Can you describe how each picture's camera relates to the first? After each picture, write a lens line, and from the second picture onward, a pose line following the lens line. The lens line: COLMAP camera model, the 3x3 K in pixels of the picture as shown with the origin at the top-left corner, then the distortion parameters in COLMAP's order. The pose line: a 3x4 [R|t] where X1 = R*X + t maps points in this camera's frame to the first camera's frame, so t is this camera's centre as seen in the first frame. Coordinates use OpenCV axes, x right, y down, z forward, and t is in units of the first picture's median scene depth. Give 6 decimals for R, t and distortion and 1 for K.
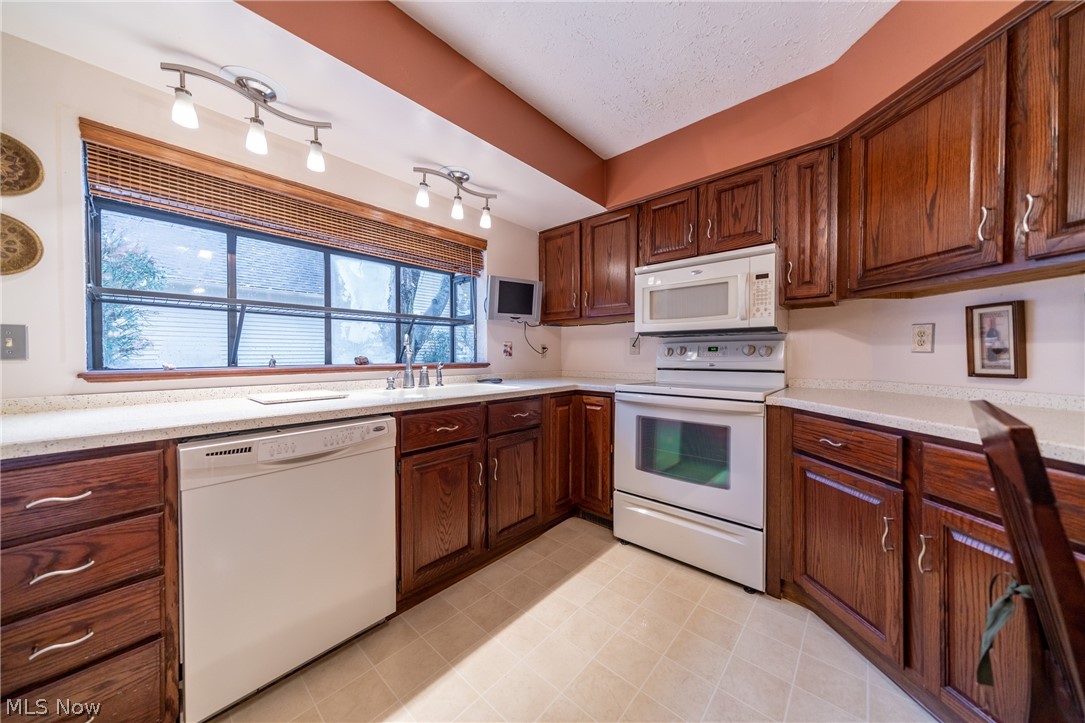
lens RADIAL K [[383.2, 0, 544.7], [0, 383.2, 357.9], [0, 0, 1]] dist [0.005270, -0.000400]
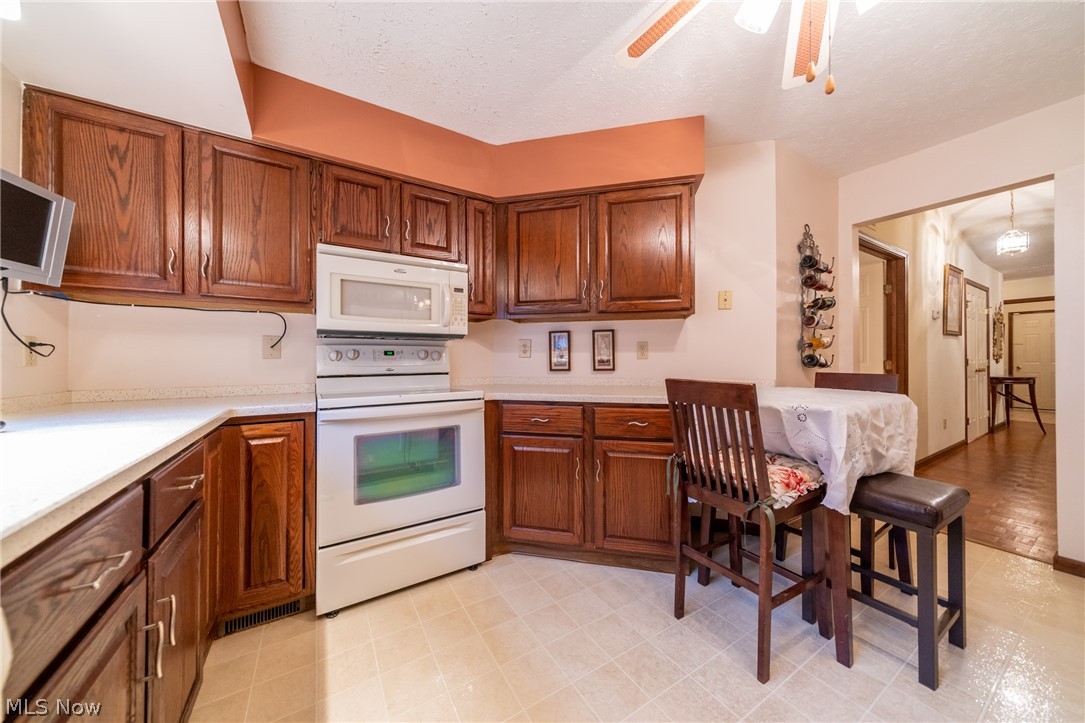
lens RADIAL K [[383.2, 0, 530.8], [0, 383.2, 354.8], [0, 0, 1]] dist [0.005270, -0.000400]
pose [[0.242449, 0.012220, 0.970087, -0.488299], [0.010566, 0.999828, -0.015235, -0.000118], [-0.970107, 0.013944, 0.242278, 0.517914]]
